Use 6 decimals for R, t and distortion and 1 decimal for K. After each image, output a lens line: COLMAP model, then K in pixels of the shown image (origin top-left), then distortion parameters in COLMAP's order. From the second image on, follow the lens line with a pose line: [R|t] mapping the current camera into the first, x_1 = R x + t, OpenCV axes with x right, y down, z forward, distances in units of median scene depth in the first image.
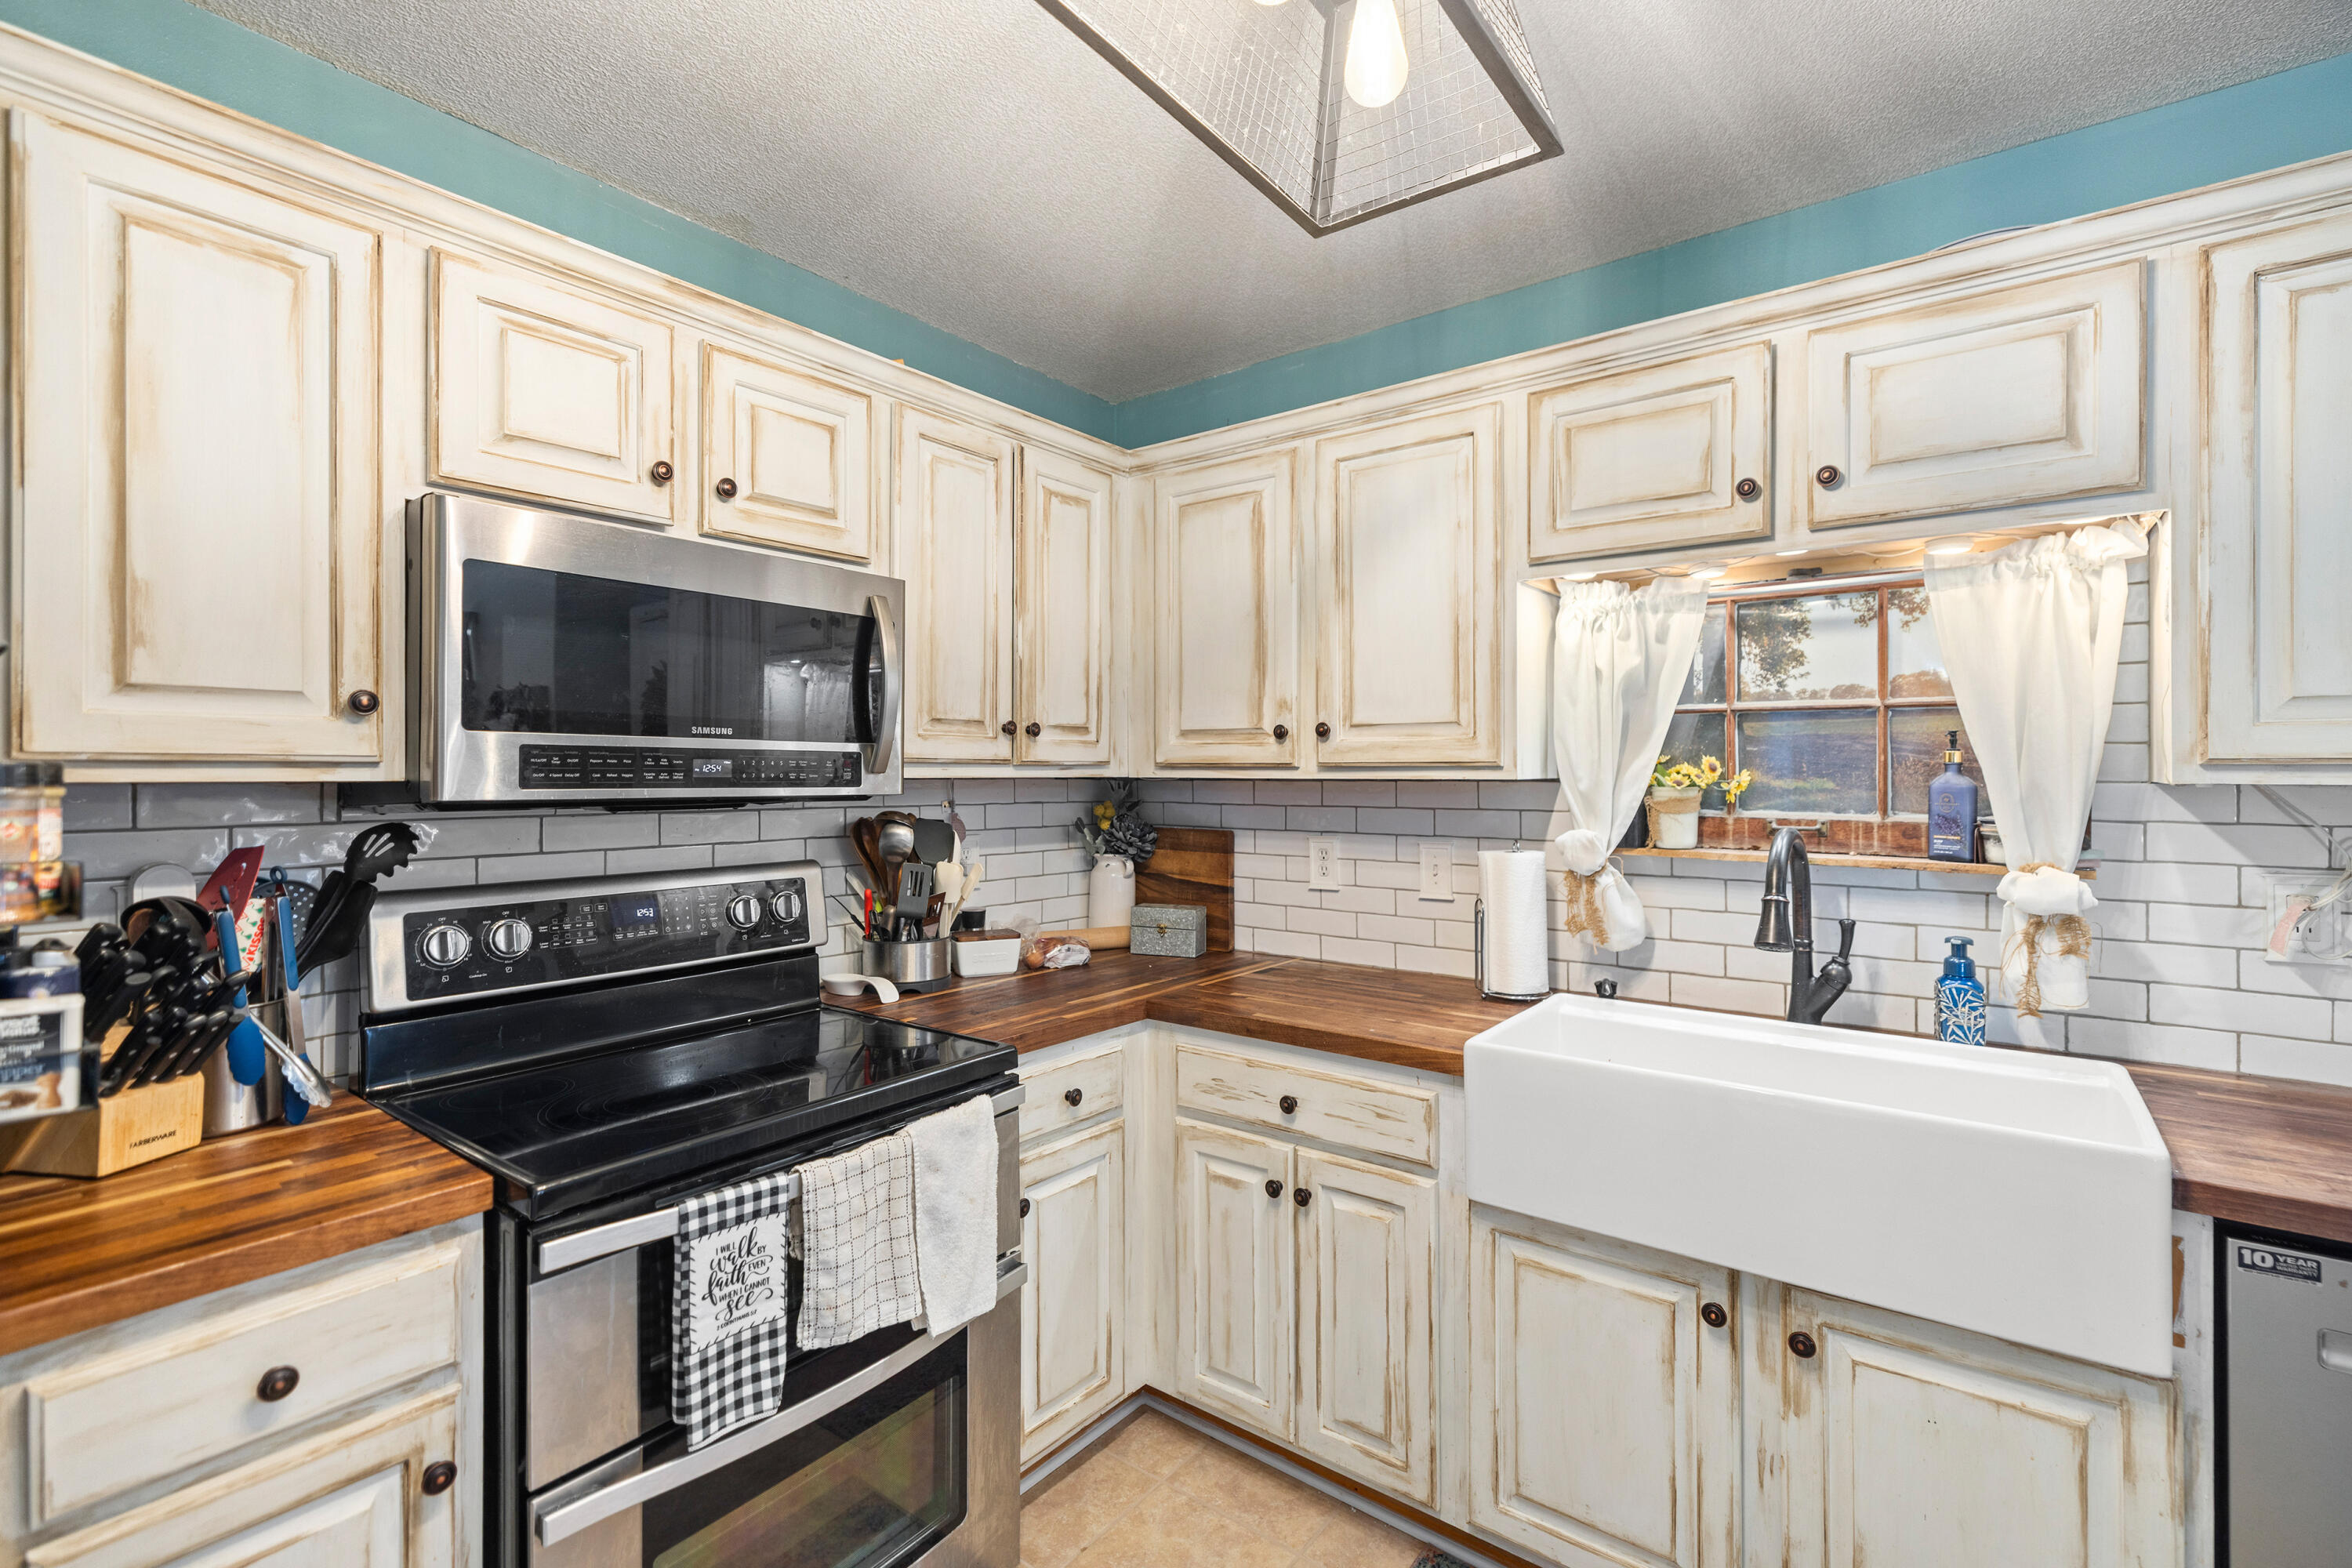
lens RADIAL K [[1046.0, 0, 1176.3], [0, 1046.0, 769.6], [0, 0, 1]] dist [0.000855, -0.000880]
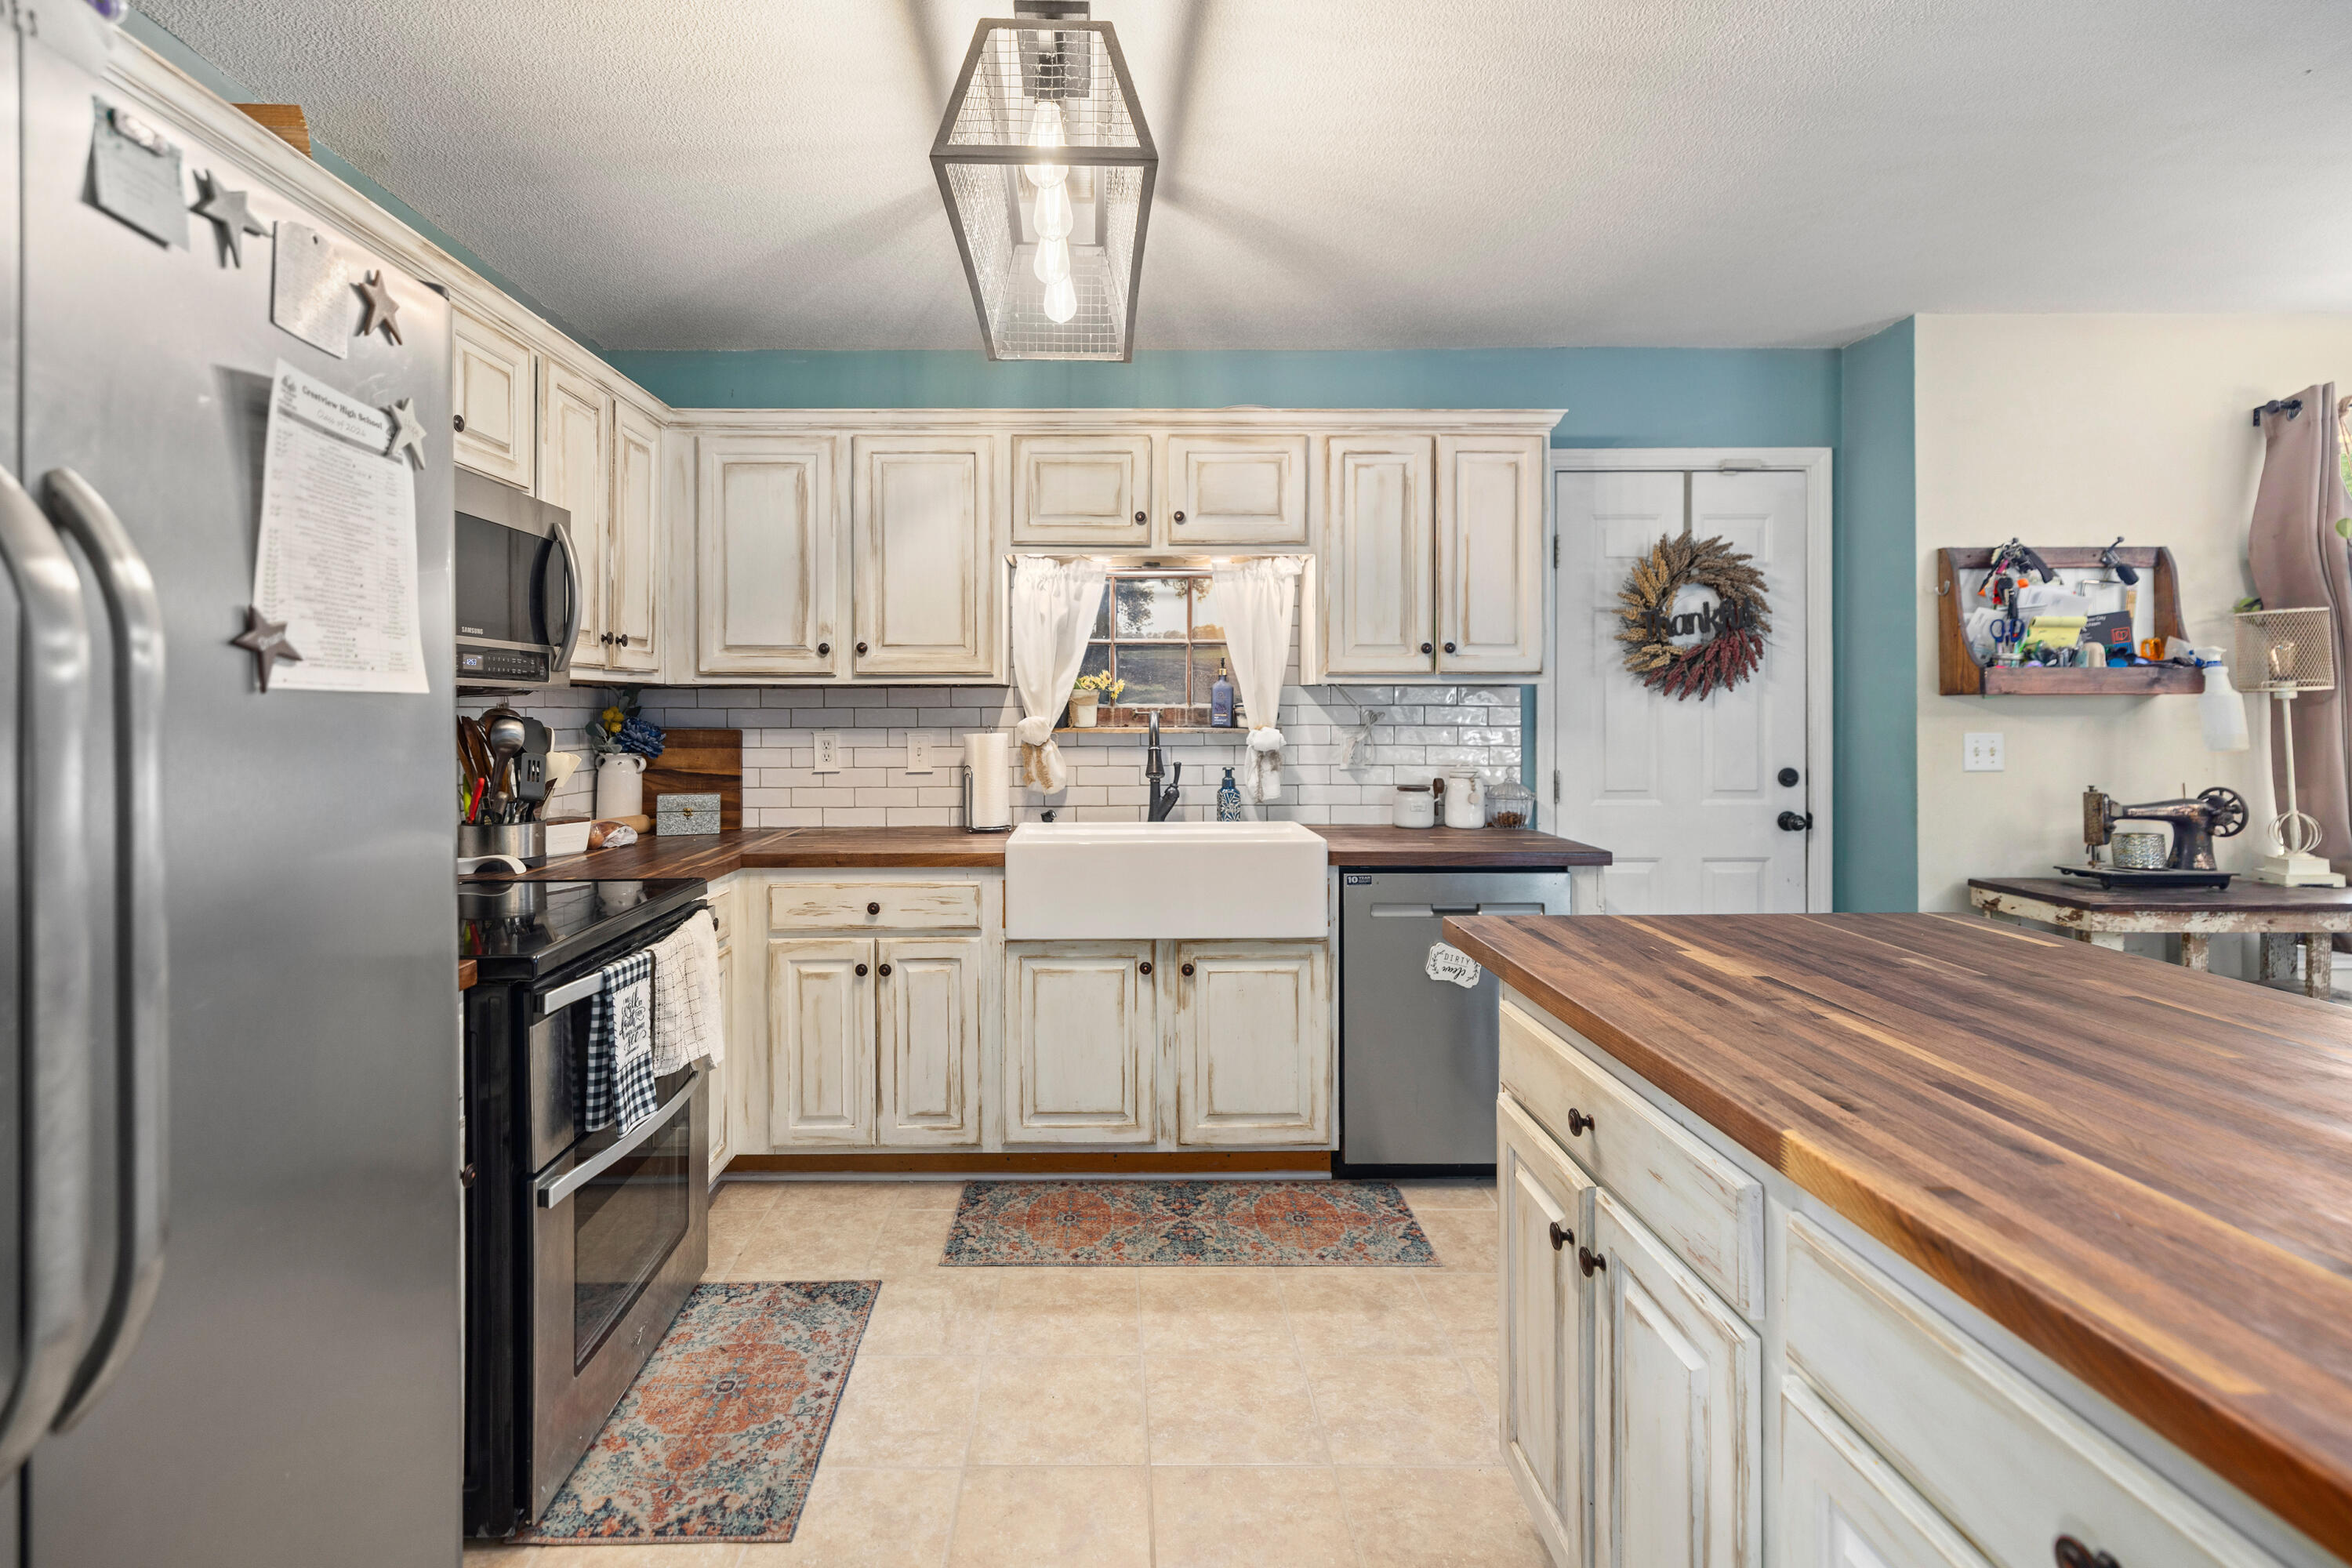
lens RADIAL K [[1068.6, 0, 1089.2], [0, 1068.6, 705.8], [0, 0, 1]] dist [-0.000590, -0.000282]
pose [[0.802389, -0.000864, 0.596801, -0.524120], [-0.000903, 0.999996, 0.002663, 0.038785], [-0.596801, -0.002676, 0.802385, -0.345397]]
